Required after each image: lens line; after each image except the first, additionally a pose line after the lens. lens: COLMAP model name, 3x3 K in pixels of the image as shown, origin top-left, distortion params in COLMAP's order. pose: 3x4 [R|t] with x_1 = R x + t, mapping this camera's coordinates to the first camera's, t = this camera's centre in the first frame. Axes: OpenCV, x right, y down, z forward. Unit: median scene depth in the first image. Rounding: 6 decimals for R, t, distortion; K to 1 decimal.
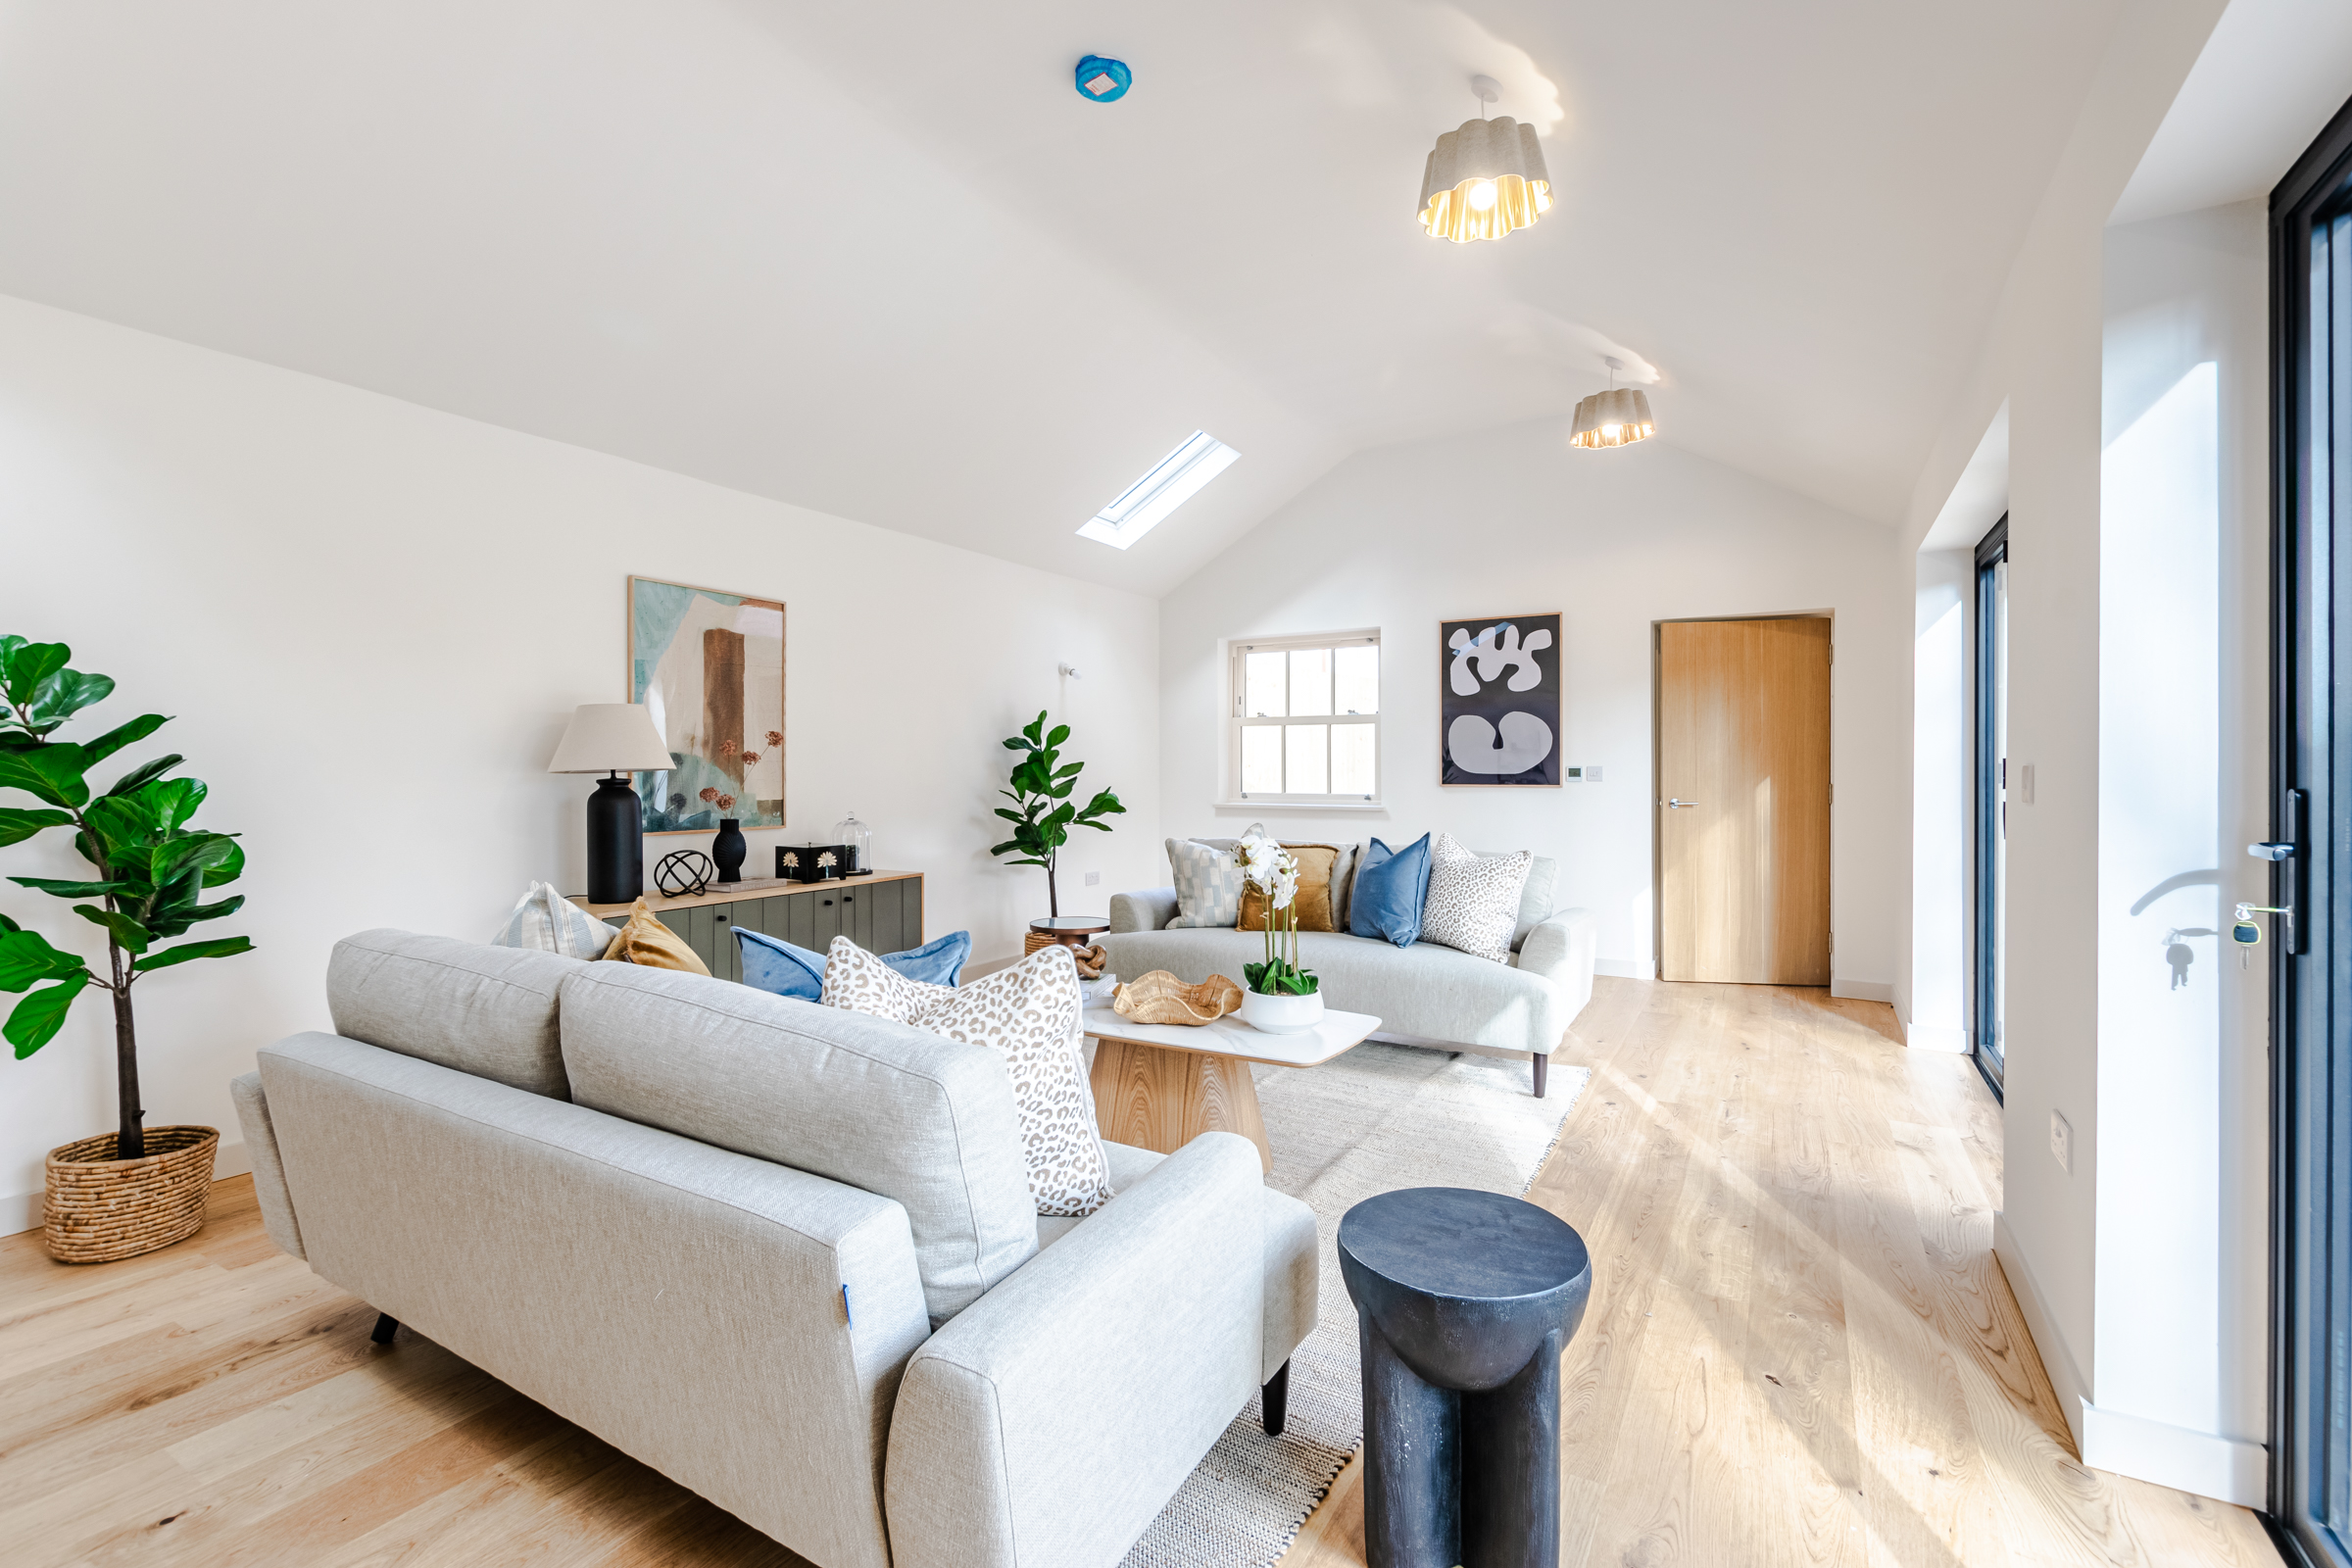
lens RADIAL K [[1017.9, 0, 1175.1], [0, 1017.9, 778.9], [0, 0, 1]] dist [0.005453, -0.004146]
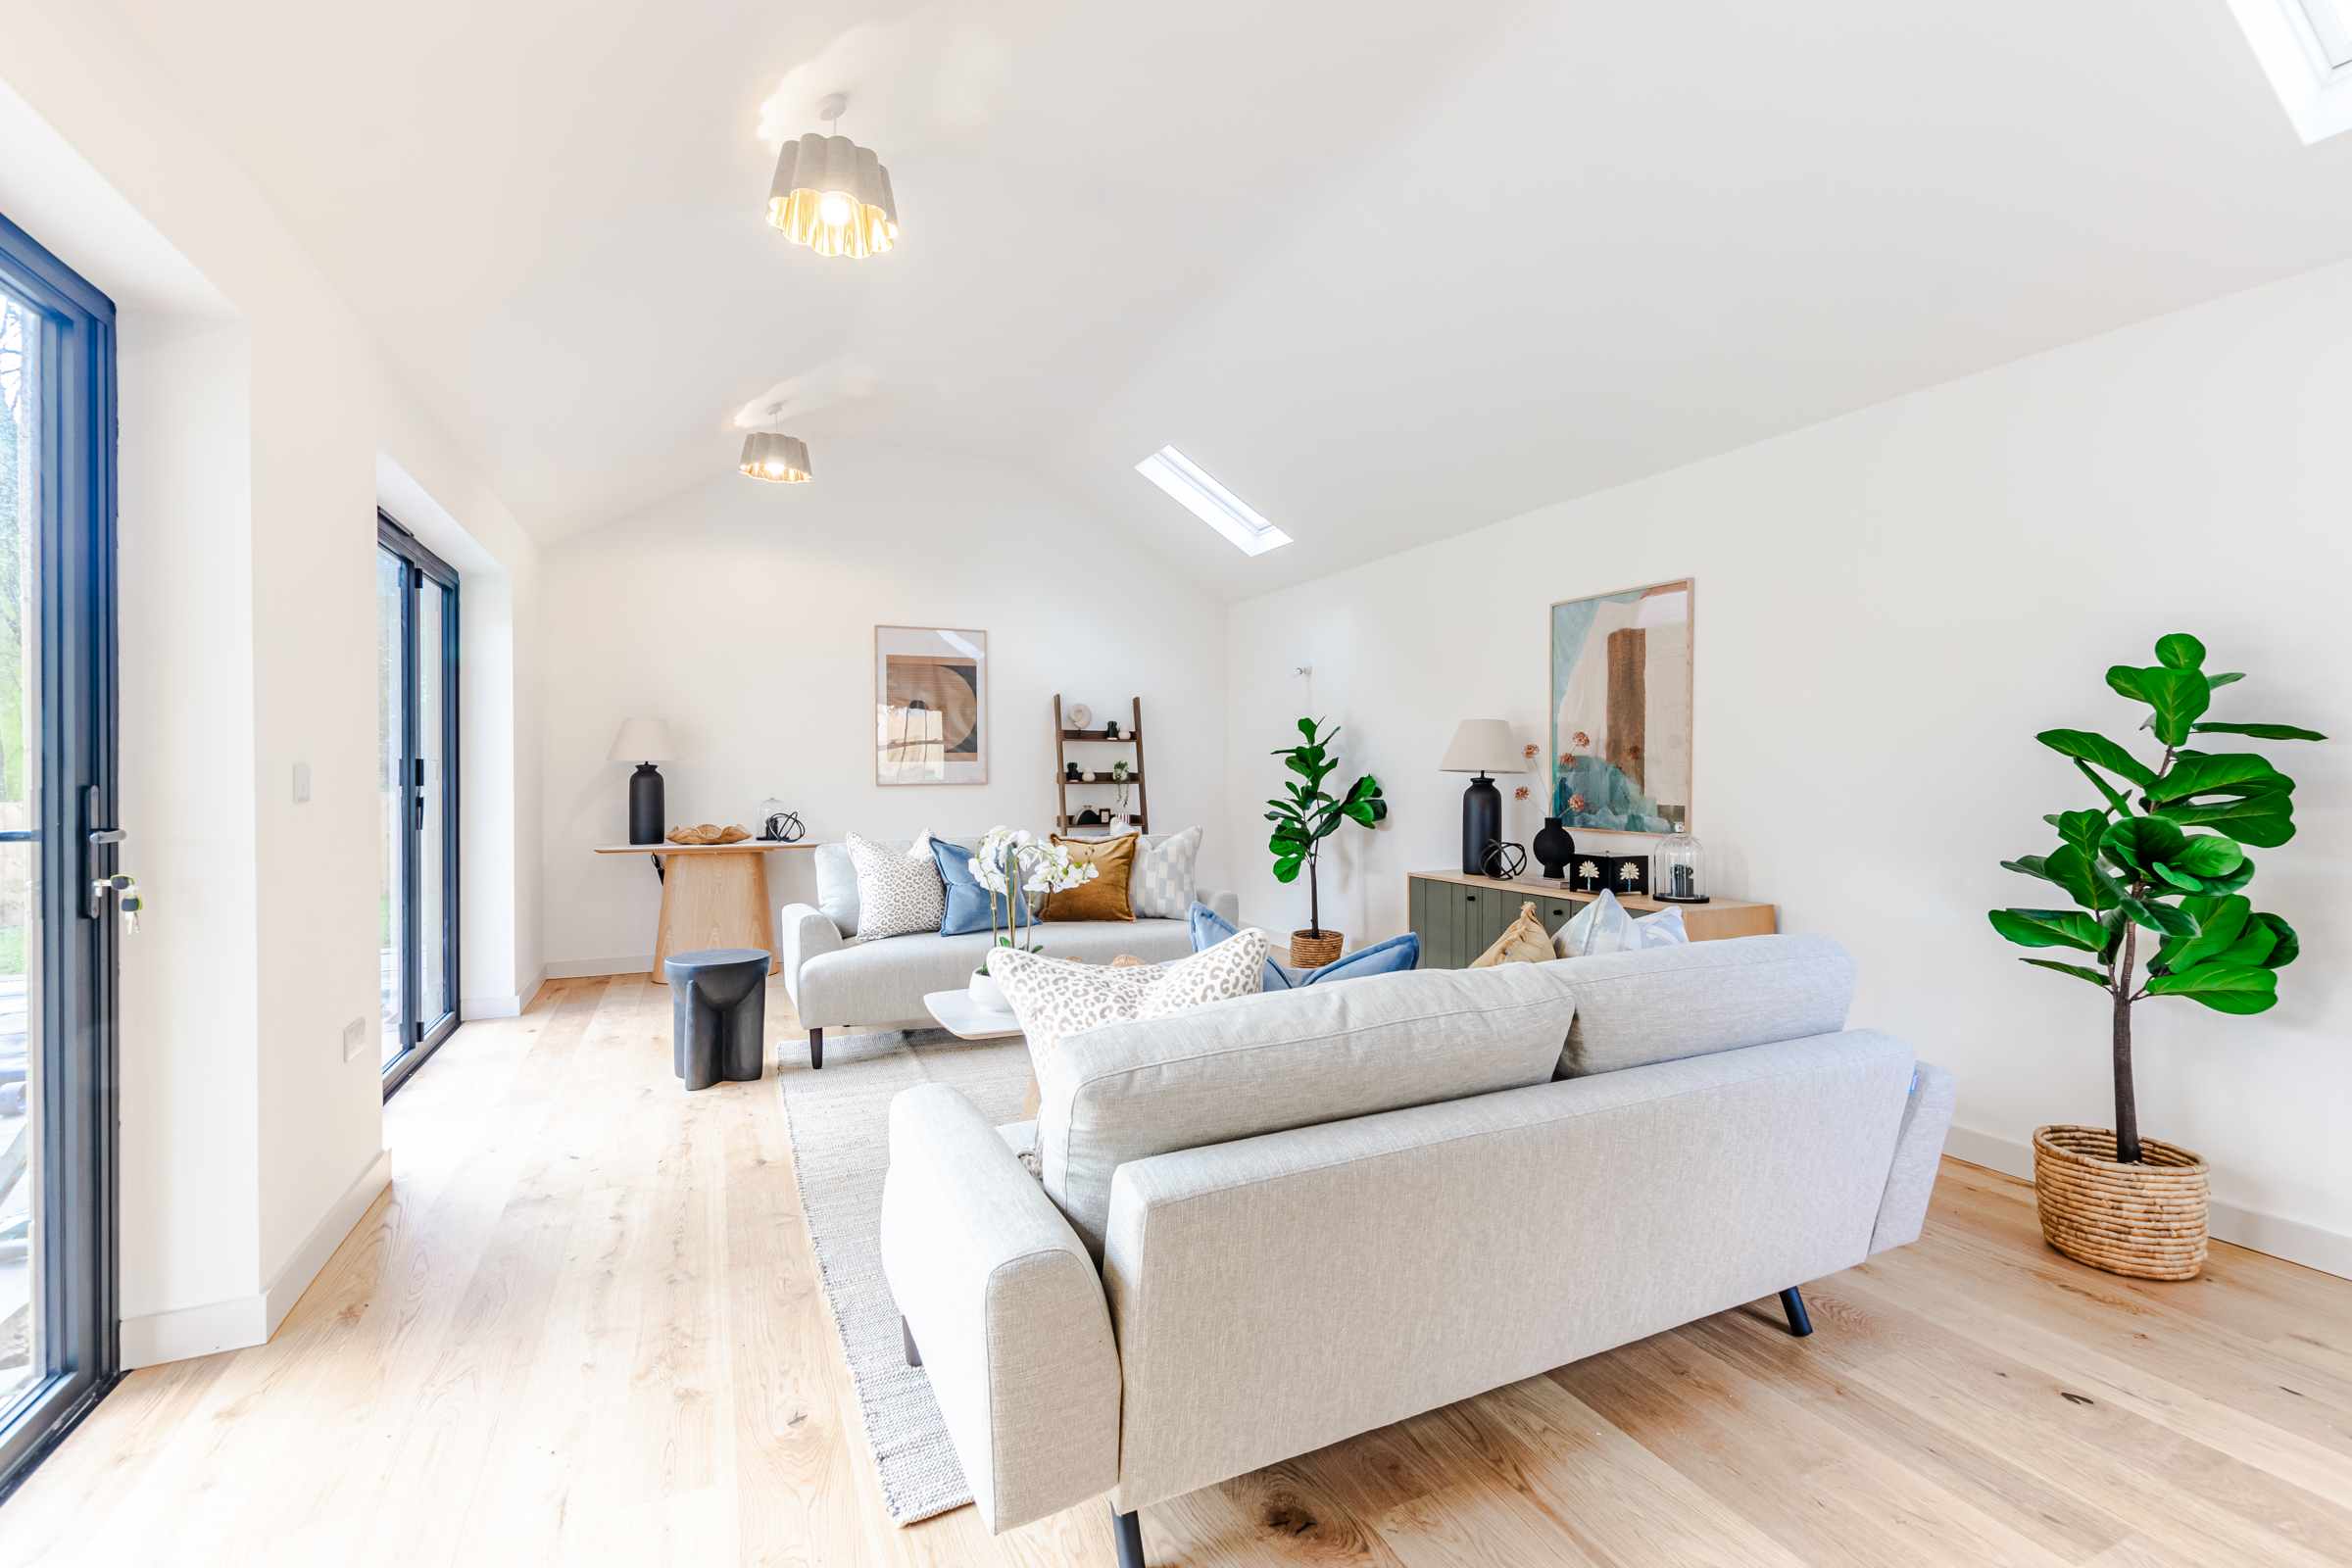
lens RADIAL K [[1017.9, 0, 1180.2], [0, 1017.9, 775.8], [0, 0, 1]] dist [0.005453, -0.004146]
pose [[-0.555881, 0.011156, -0.831187, 0.622796], [-0.001523, 0.999895, 0.014438, -0.017452], [0.831261, 0.009292, -0.555805, 1.192537]]
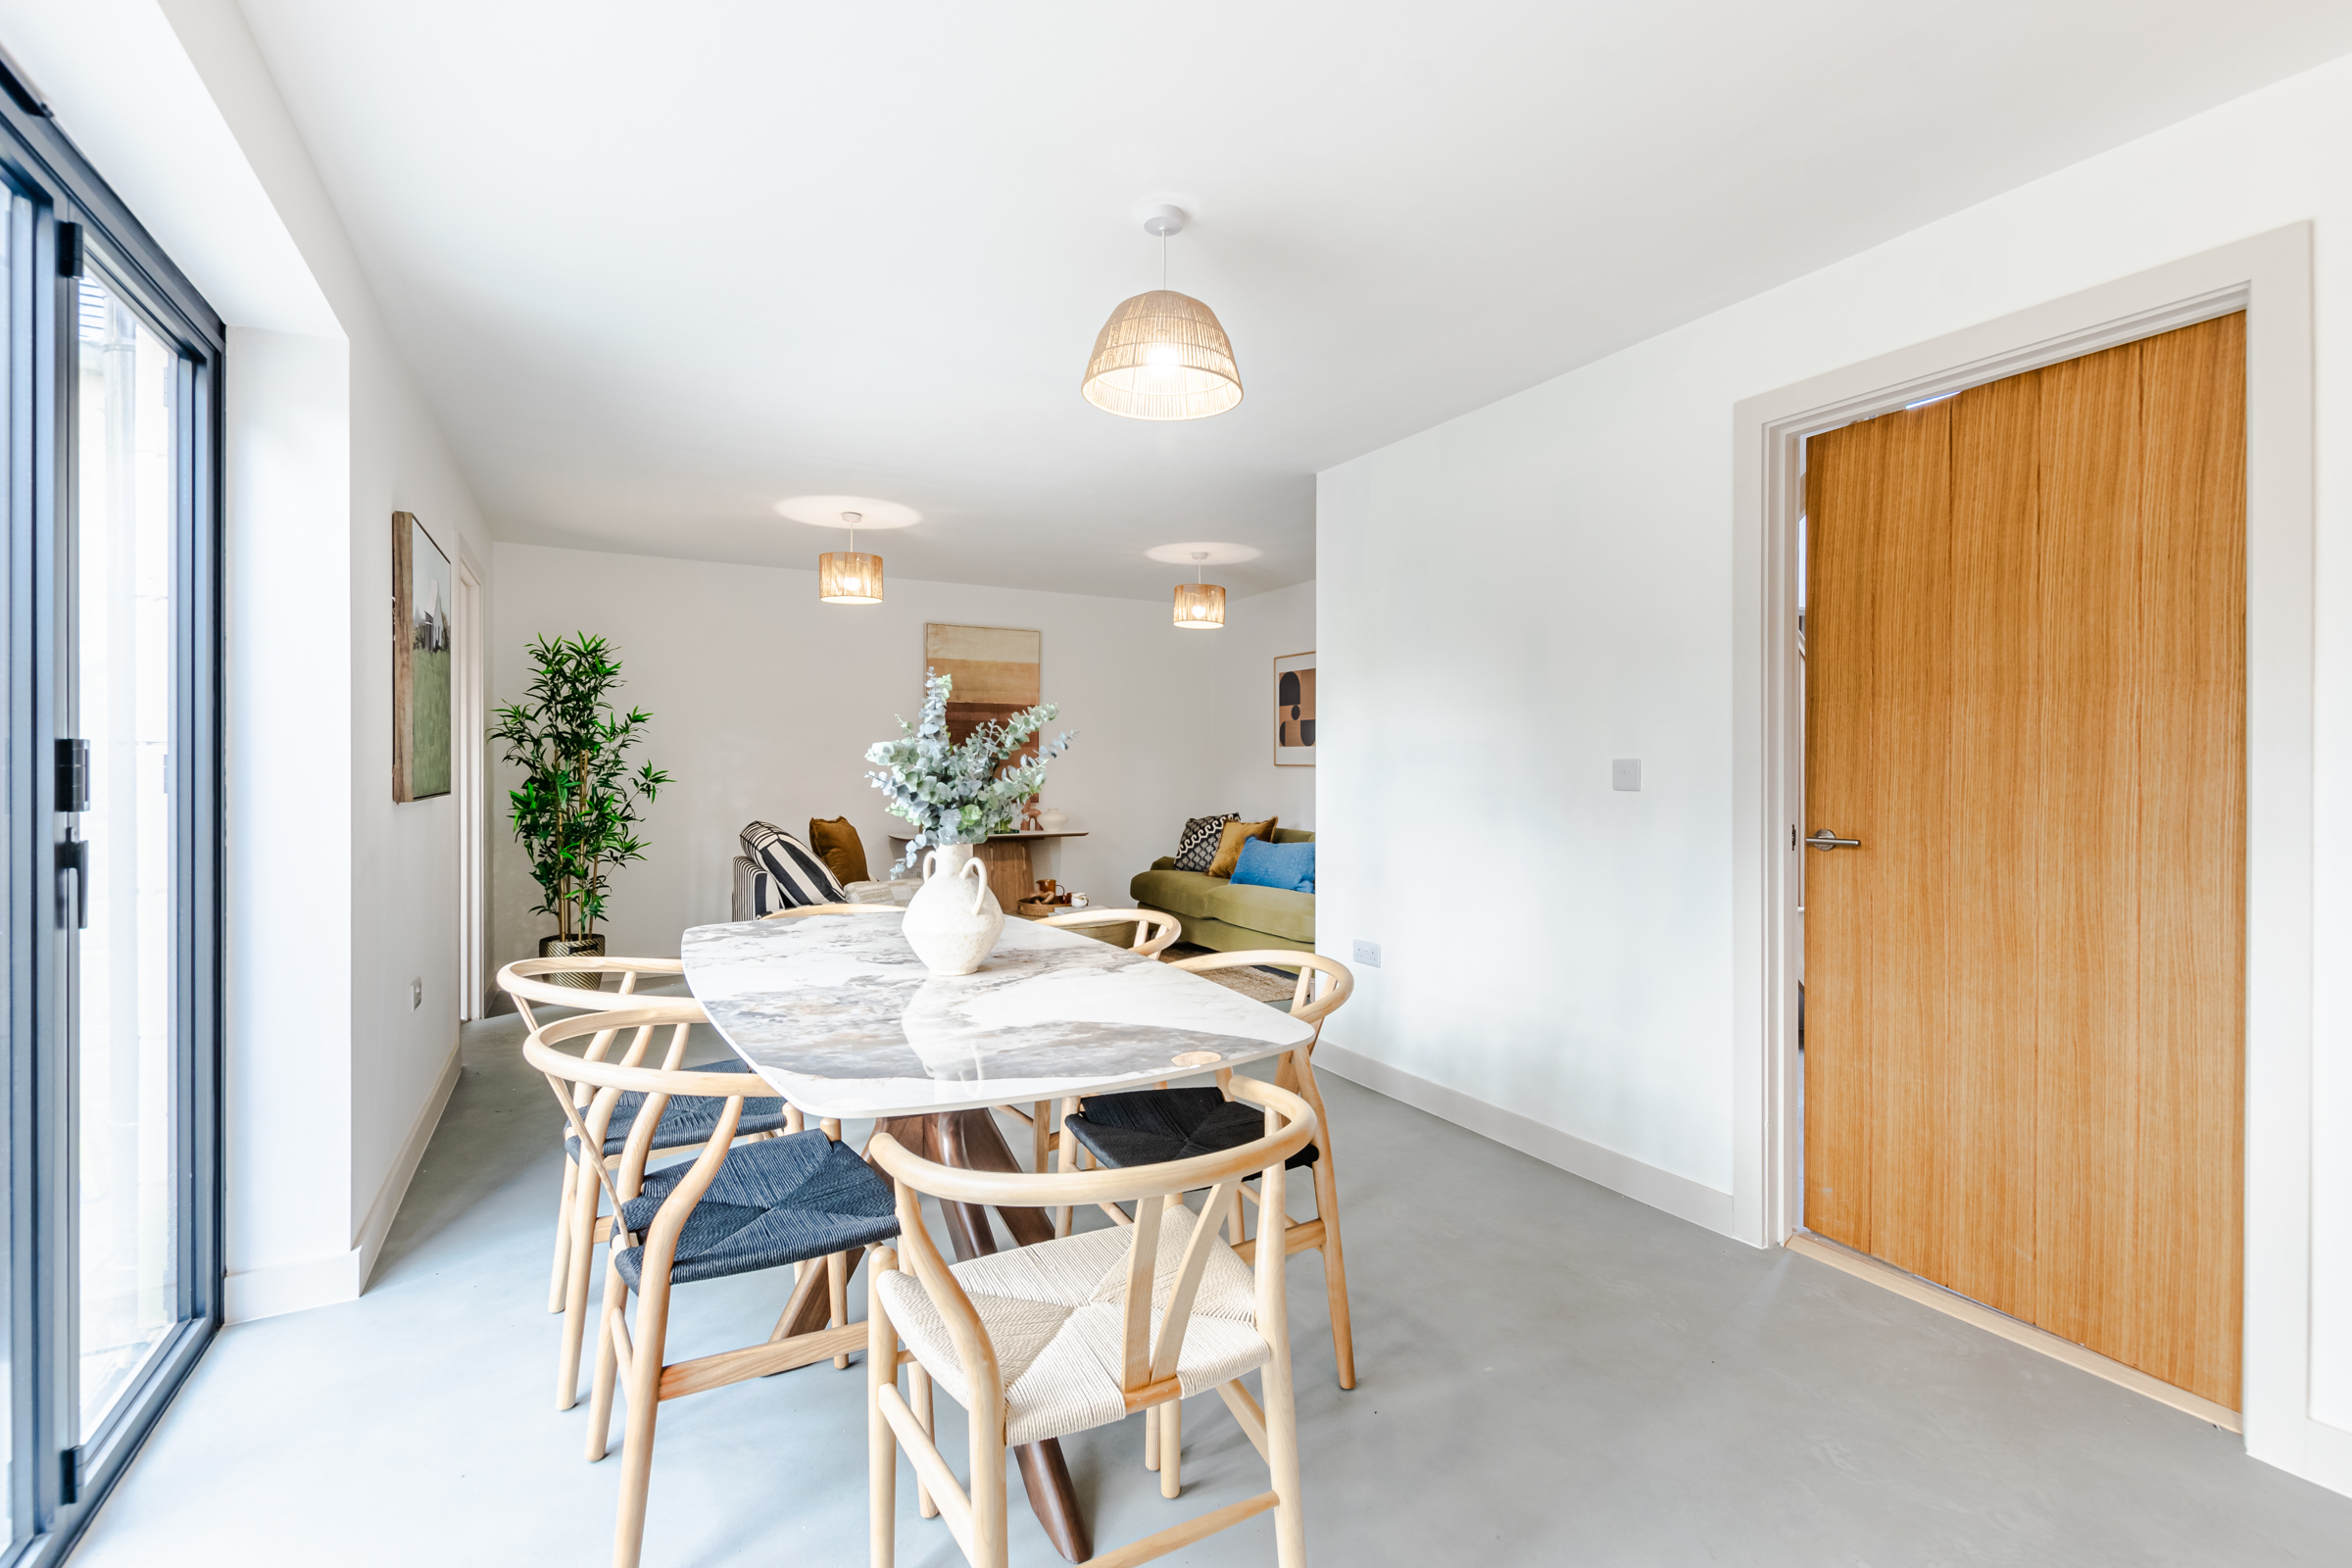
lens RADIAL K [[1017.9, 0, 1167.1], [0, 1017.9, 771.1], [0, 0, 1]] dist [0.005453, -0.004146]
pose [[-0.493075, 0.003021, -0.869982, 0.493470], [-0.005184, 0.999966, 0.006410, -0.014677], [0.869971, 0.007670, -0.493042, 0.904357]]
